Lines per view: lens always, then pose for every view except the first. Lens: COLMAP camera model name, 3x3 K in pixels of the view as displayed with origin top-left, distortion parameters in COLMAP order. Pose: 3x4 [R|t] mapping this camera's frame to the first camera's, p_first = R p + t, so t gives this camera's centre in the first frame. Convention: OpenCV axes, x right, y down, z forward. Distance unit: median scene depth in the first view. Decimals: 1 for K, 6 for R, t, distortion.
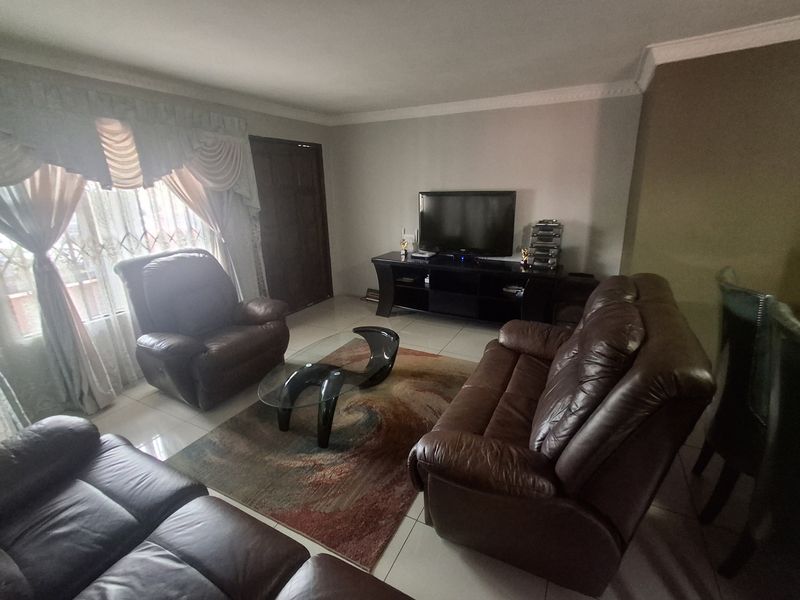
lens RADIAL K [[365.9, 0, 405.8], [0, 365.9, 298.8], [0, 0, 1]] dist [-0.002722, -0.000131]
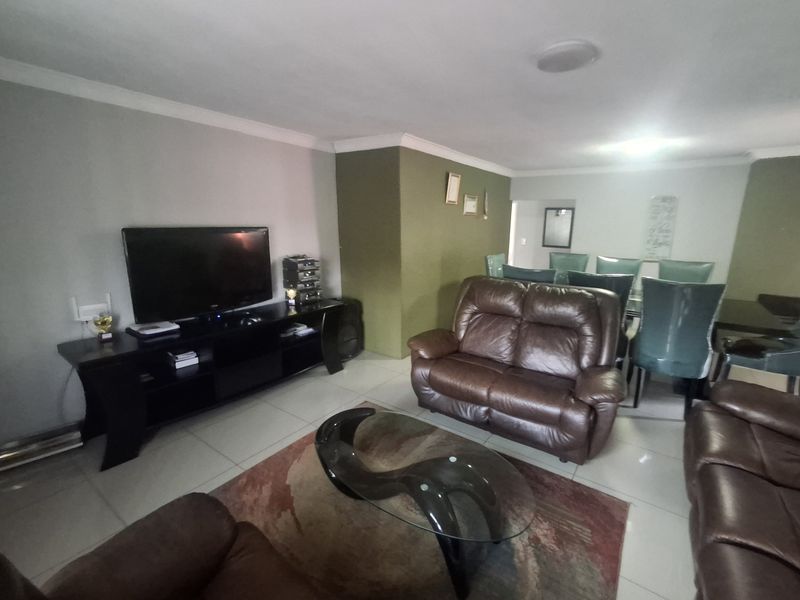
lens RADIAL K [[365.9, 0, 404.4], [0, 365.9, 300.4], [0, 0, 1]] dist [-0.002722, -0.000131]
pose [[0.134002, -0.192402, 0.972124, -0.491464], [0.274664, 0.949751, 0.150113, -0.143641], [-0.952157, 0.246892, 0.180114, 0.484522]]
